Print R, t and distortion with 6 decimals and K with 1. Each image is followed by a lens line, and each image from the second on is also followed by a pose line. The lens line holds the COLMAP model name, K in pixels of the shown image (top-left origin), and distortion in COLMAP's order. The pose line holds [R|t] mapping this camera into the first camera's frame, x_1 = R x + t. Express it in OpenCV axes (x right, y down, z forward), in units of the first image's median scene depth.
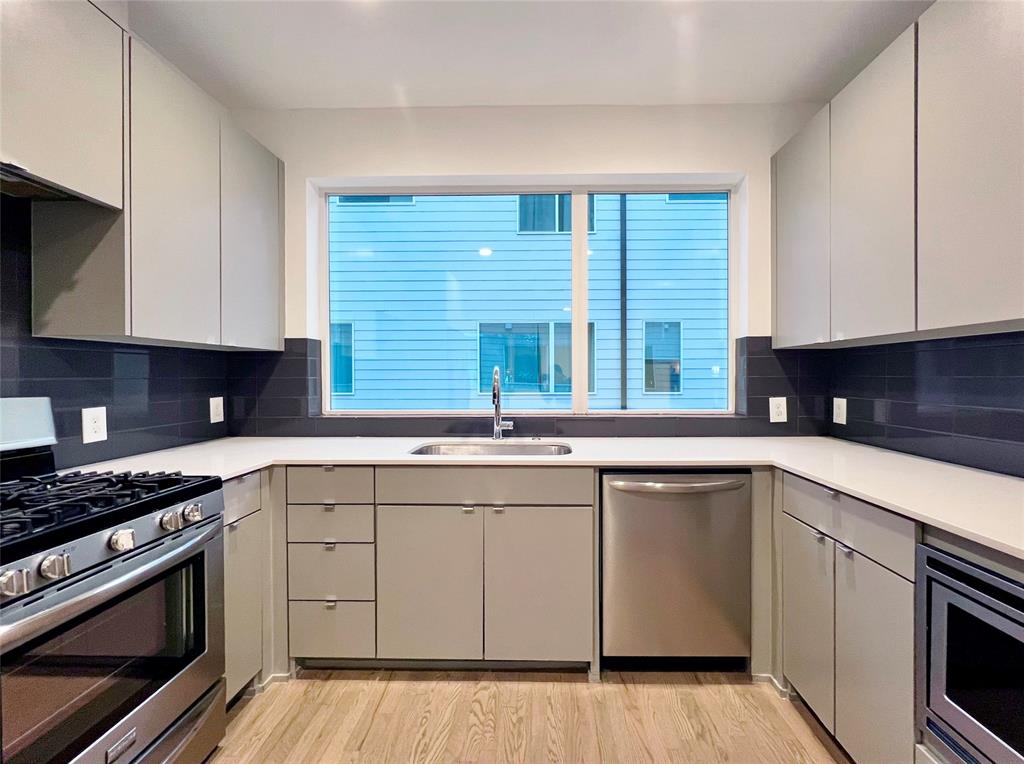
lens RADIAL K [[420.4, 0, 512.0], [0, 420.4, 382.0], [0, 0, 1]] dist [0.001772, -0.000129]
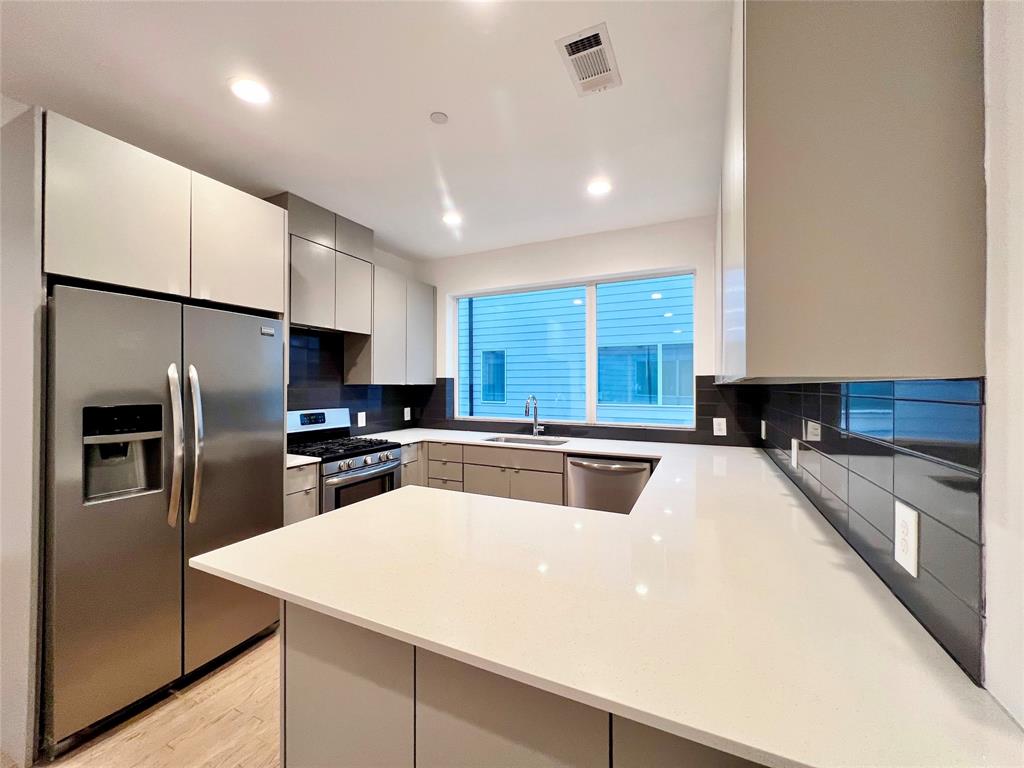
lens RADIAL K [[413.7, 0, 512.0], [0, 413.7, 384.0], [0, 0, 1]] dist [-0.000097, -0.000048]
pose [[0.906180, 0.002678, -0.422884, 0.765228], [-0.005219, 0.999975, -0.004852, -0.091597], [0.422860, 0.006604, 0.906171, -0.760571]]
